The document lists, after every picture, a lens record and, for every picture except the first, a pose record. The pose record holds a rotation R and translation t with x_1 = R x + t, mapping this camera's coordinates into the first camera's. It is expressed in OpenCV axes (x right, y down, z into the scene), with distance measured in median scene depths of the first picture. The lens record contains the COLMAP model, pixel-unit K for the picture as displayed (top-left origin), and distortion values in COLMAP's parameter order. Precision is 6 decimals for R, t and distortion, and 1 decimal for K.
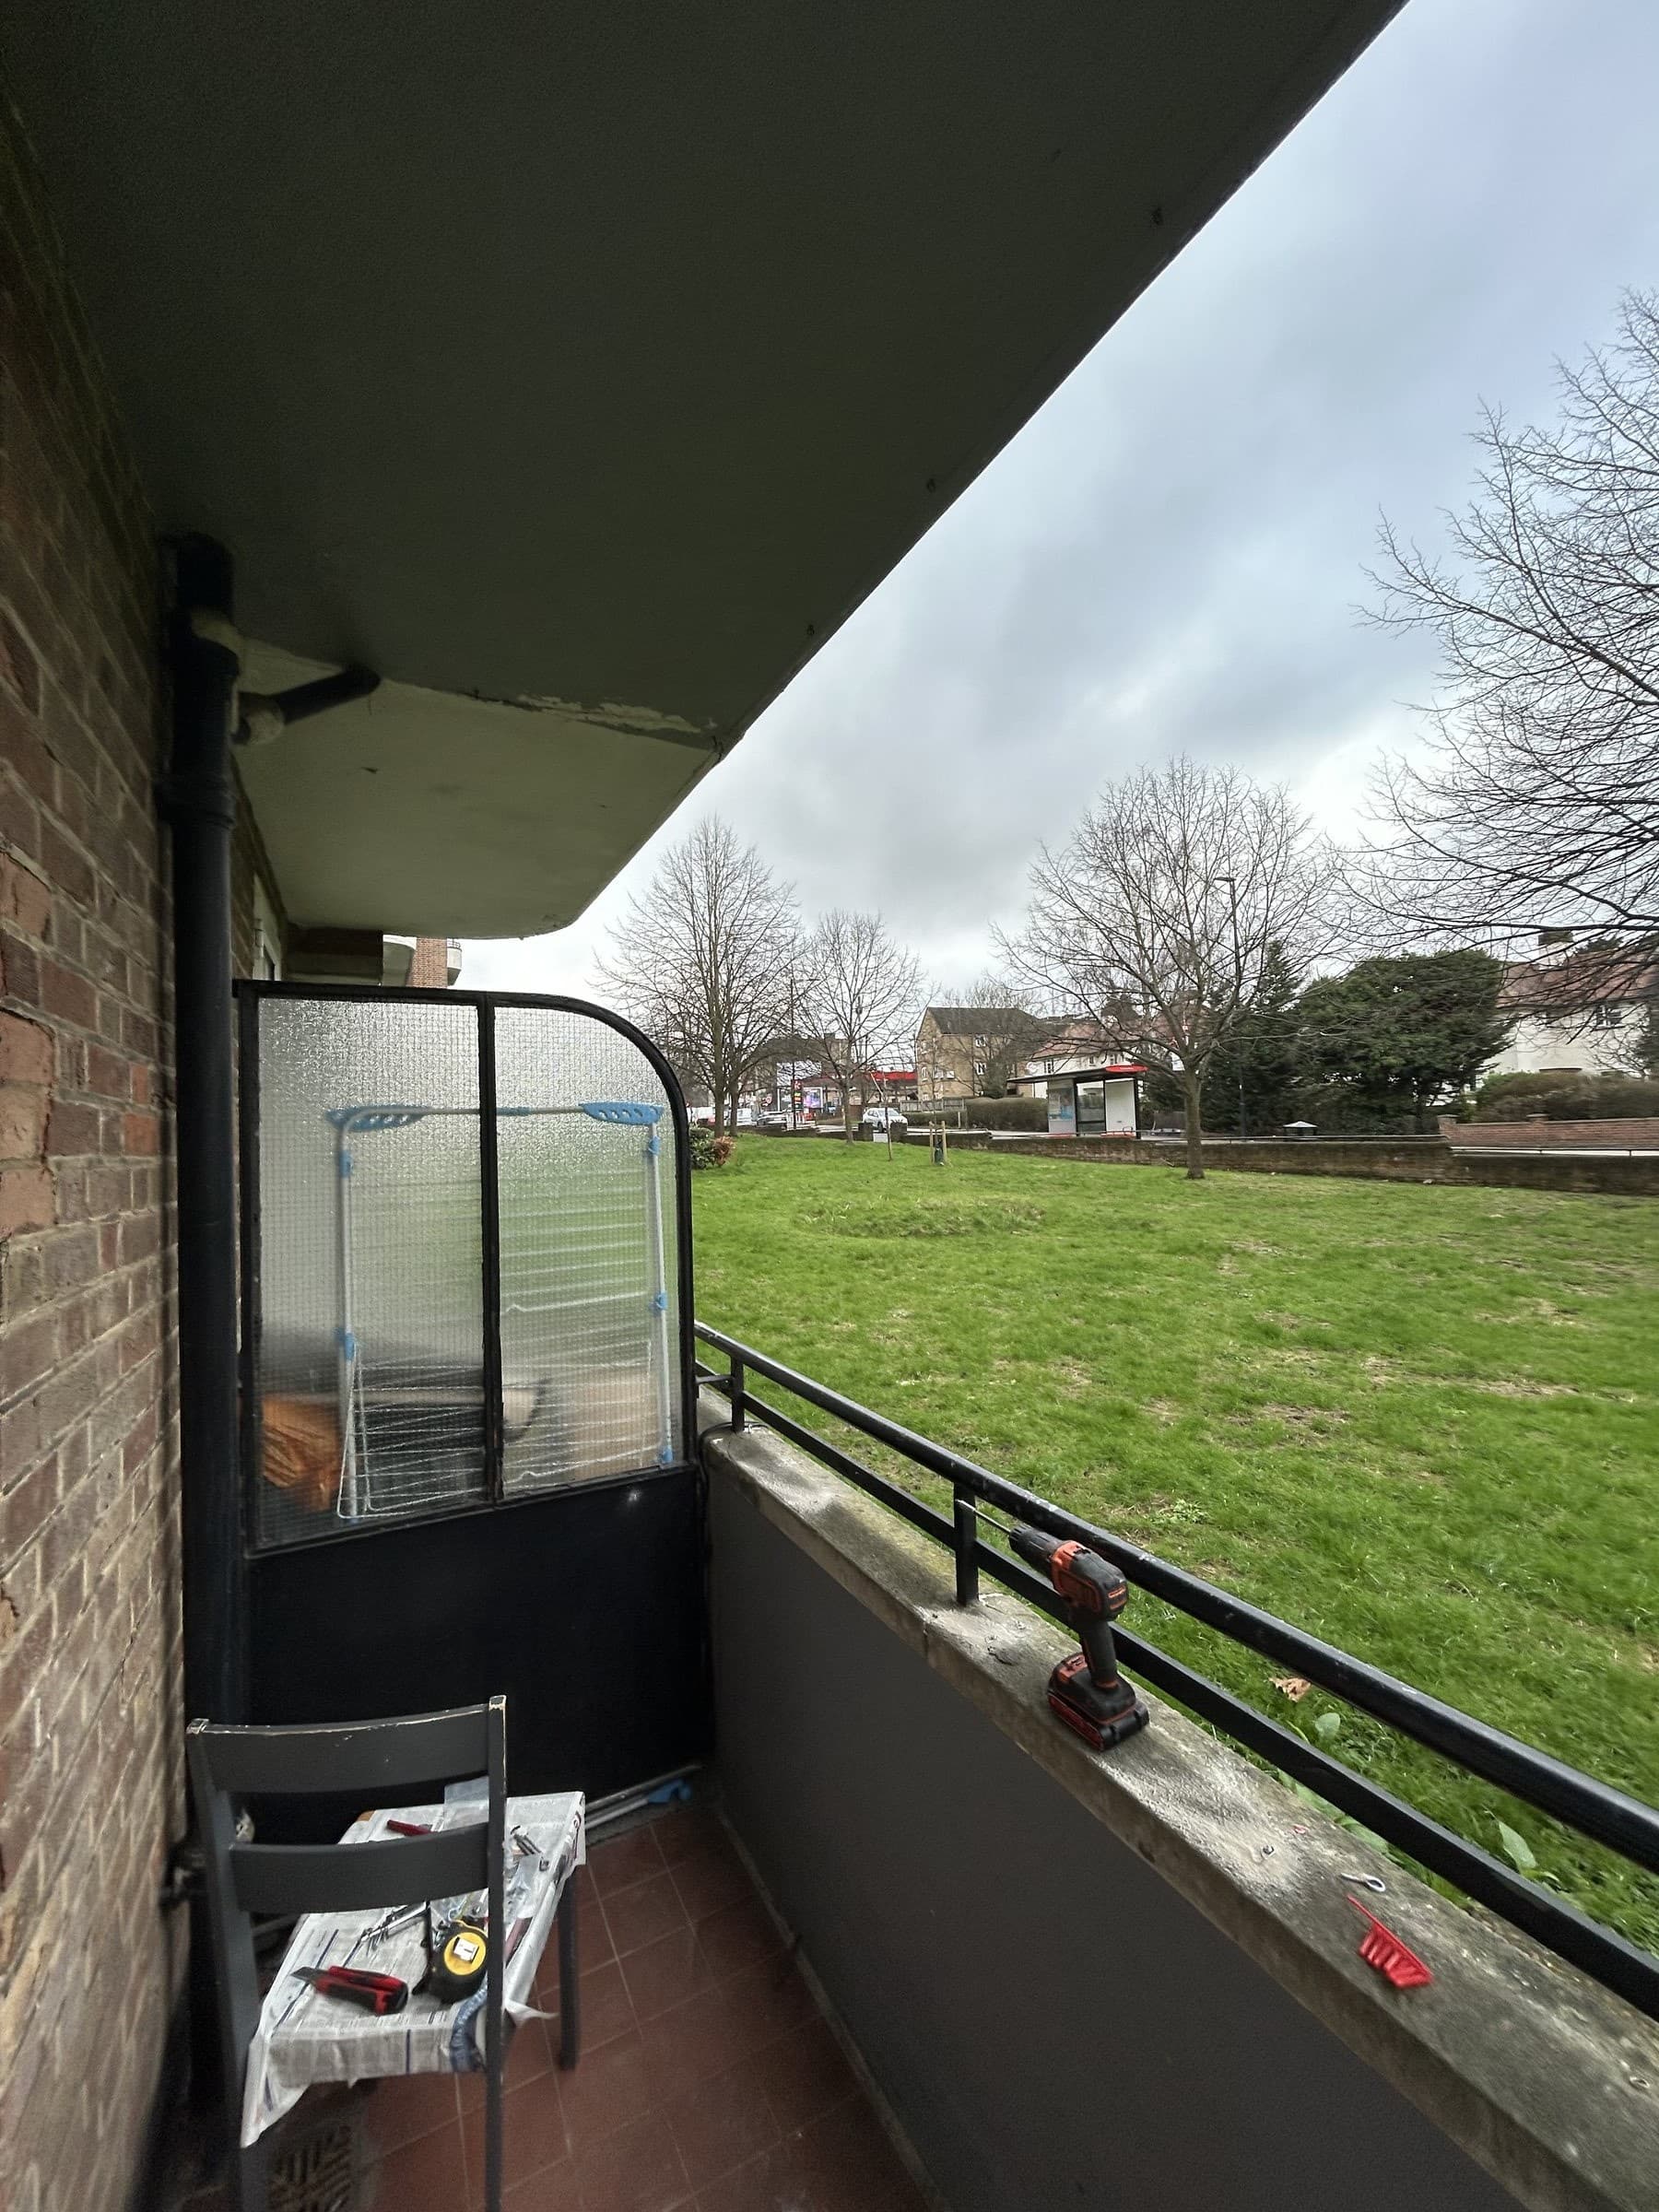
lens RADIAL K [[885.7, 0, 829.4], [0, 885.7, 1103.8], [0, 0, 1]] dist [0.002296, 0.001428]
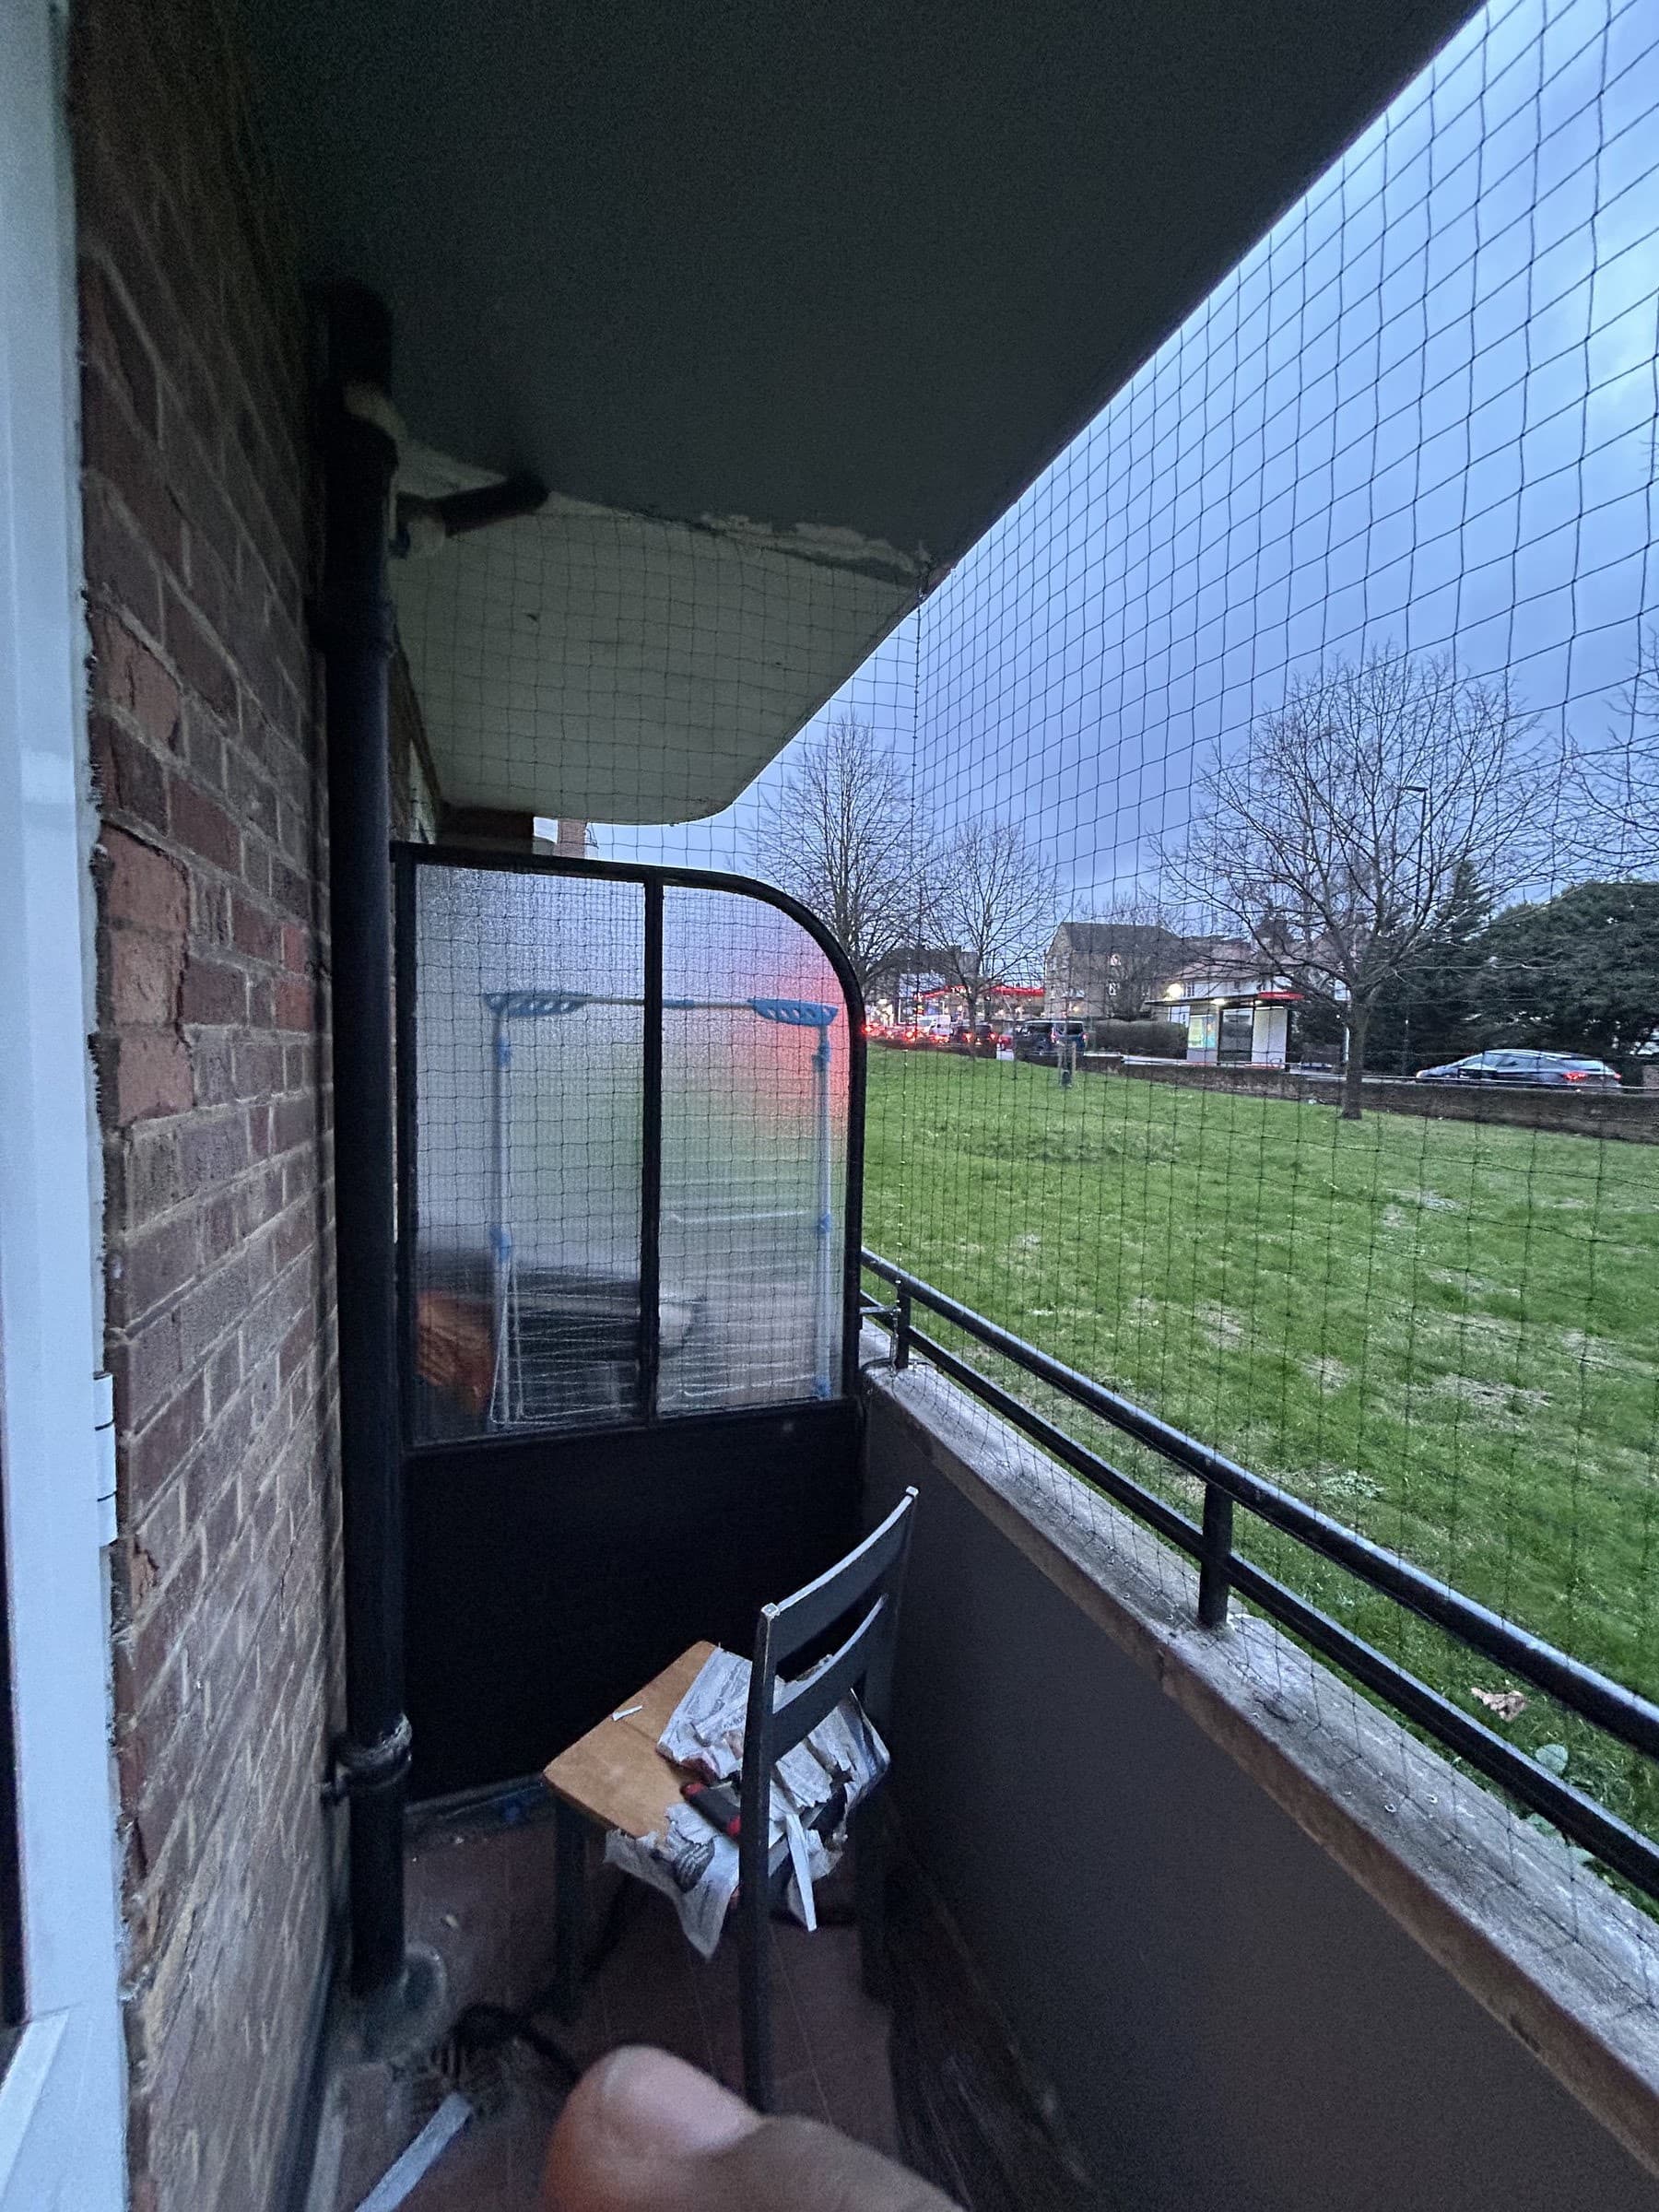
lens RADIAL K [[885.7, 0, 830.5], [0, 885.7, 1099.7], [0, 0, 1]] dist [0.002296, 0.001428]
pose [[0.990195, 0.062454, -0.124951, -0.085215], [-0.050291, 0.993892, 0.098232, 0.008525], [0.130323, -0.090985, 0.987288, 0.122783]]
